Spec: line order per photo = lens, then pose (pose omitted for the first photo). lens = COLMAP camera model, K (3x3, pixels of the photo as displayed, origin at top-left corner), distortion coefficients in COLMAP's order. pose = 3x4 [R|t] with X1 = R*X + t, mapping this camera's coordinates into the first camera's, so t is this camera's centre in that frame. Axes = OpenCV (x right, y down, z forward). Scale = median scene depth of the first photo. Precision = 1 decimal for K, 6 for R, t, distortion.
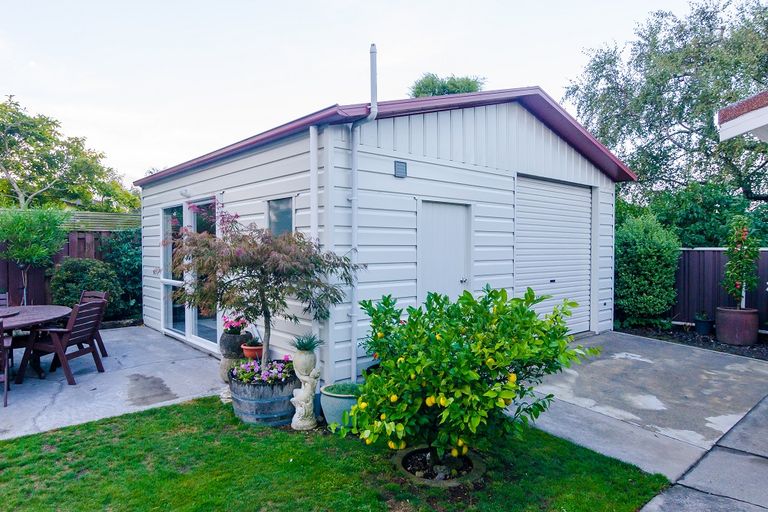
lens RADIAL K [[484.7, 0, 384.2], [0, 484.7, 252.5], [0, 0, 1]] dist [-0.004996, -0.000691]
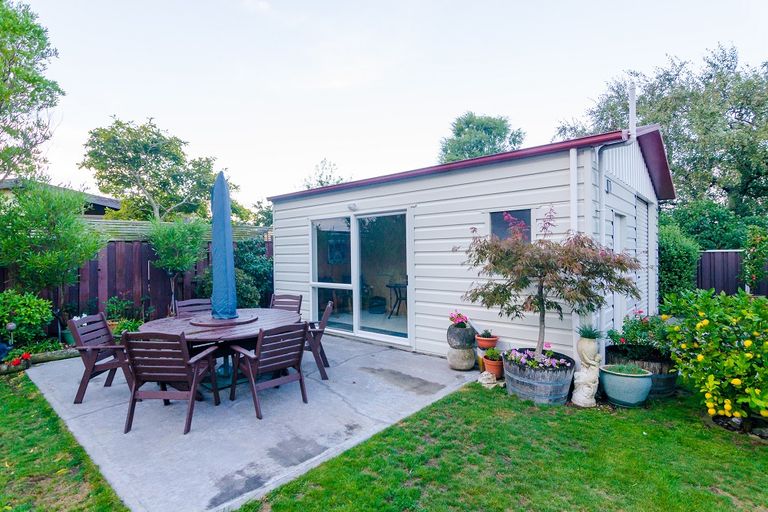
lens RADIAL K [[393.1, 0, 383.6], [0, 393.1, 257.8], [0, 0, 1]] dist [-0.004269, -0.000055]
pose [[0.992180, -0.014430, 0.123974, -0.639852], [0.014836, 0.999887, -0.002356, 0.001181], [-0.123926, 0.004177, 0.992283, 0.100408]]
